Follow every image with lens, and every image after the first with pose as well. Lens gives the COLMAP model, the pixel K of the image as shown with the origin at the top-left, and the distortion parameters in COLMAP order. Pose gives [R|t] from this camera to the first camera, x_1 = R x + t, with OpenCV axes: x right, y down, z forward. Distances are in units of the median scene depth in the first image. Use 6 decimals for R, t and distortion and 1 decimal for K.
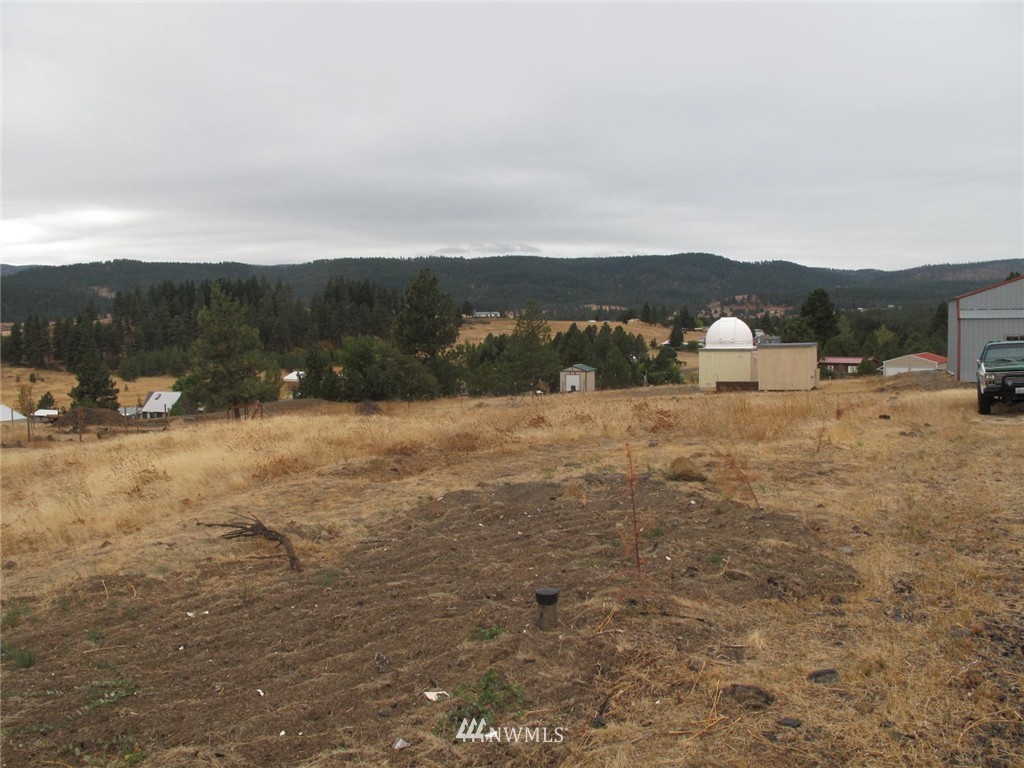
lens RADIAL K [[866.2, 0, 512.7], [0, 866.2, 382.2], [0, 0, 1]] dist [-0.139441, 0.099164]
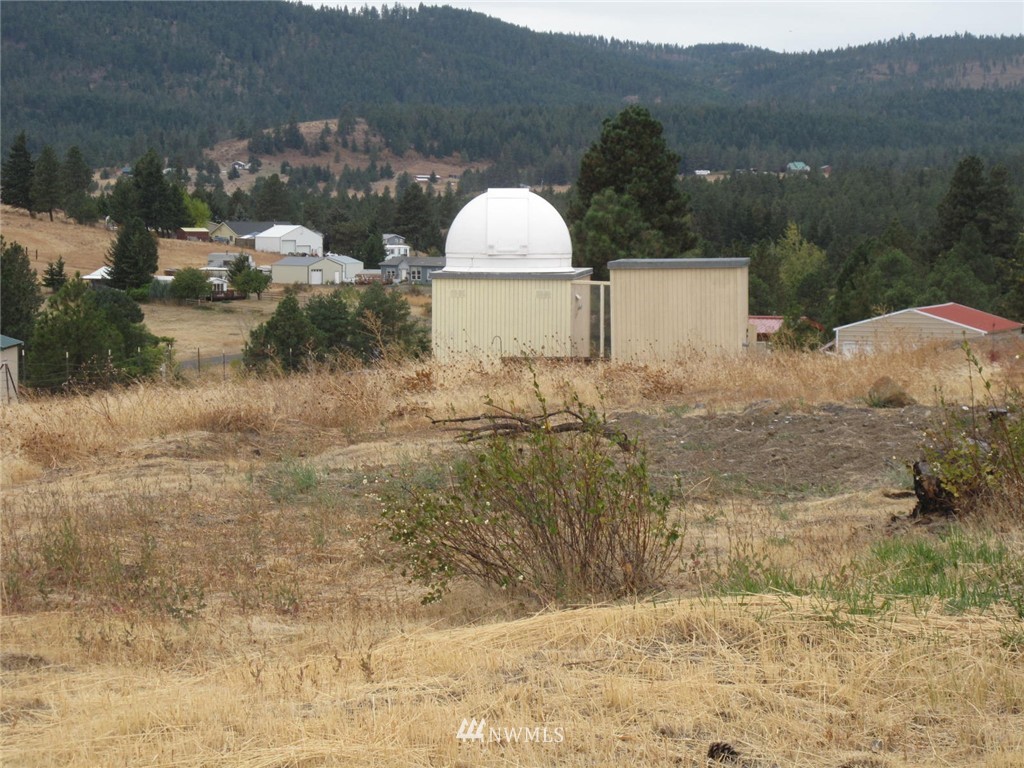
lens RADIAL K [[3051.9, 0, 511.9], [0, 3051.9, 383.4], [0, 0, 1]] dist [-0.100954, 0.000000]
pose [[0.945295, 0.001897, 0.326211, -0.153912], [0.001874, 0.999935, -0.011246, 0.020541], [-0.326212, 0.011242, 0.945230, -0.212451]]
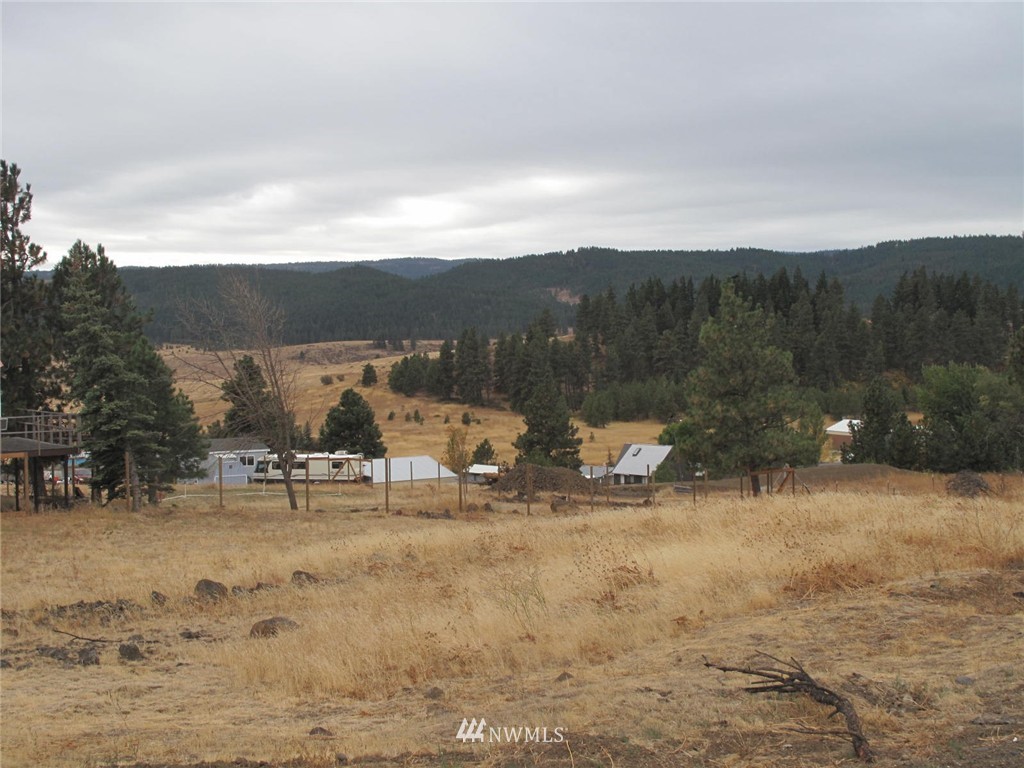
lens RADIAL K [[1367.1, 0, 508.6], [0, 1367.1, 382.8], [0, 0, 1]] dist [-0.066590, 0.000000]
pose [[0.882205, 0.012846, -0.470690, -0.002694], [-0.031094, 0.999035, -0.031012, -0.001065], [0.469838, 0.041994, 0.881753, 0.001873]]
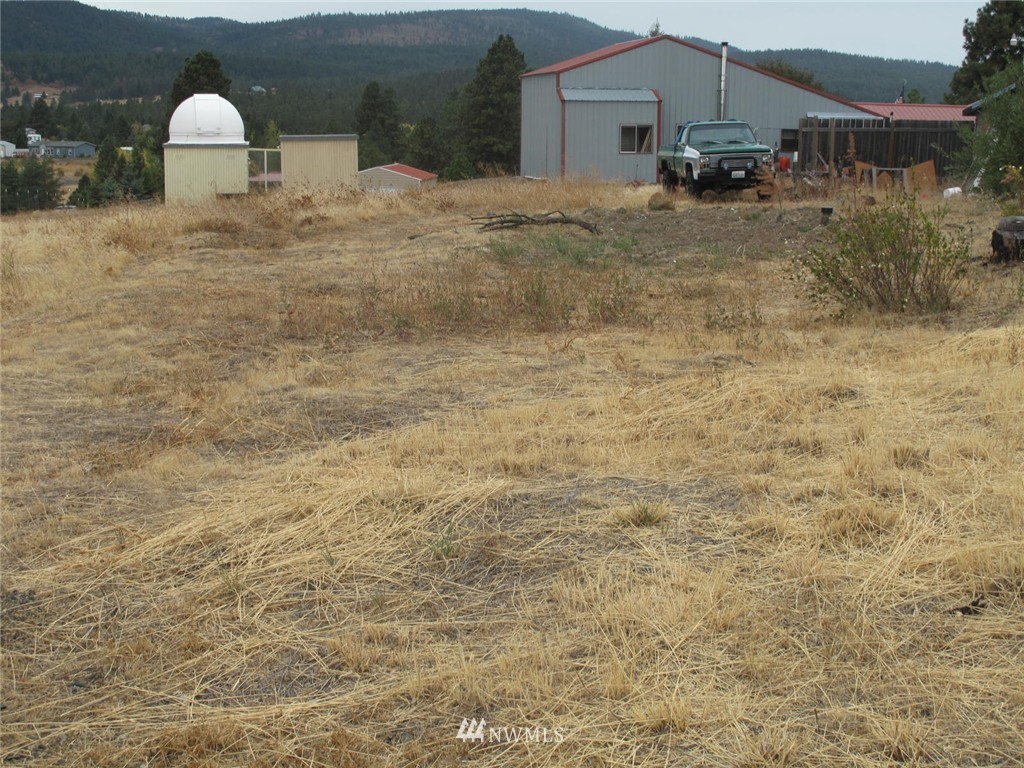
lens RADIAL K [[1711.2, 0, 509.8], [0, 1711.2, 385.5], [0, 0, 1]] dist [-0.062467, 0.000000]
pose [[0.837703, -0.064470, 0.542308, -0.219655], [0.017273, 0.995639, 0.091682, 0.022789], [-0.545853, -0.067435, 0.835163, -0.152387]]
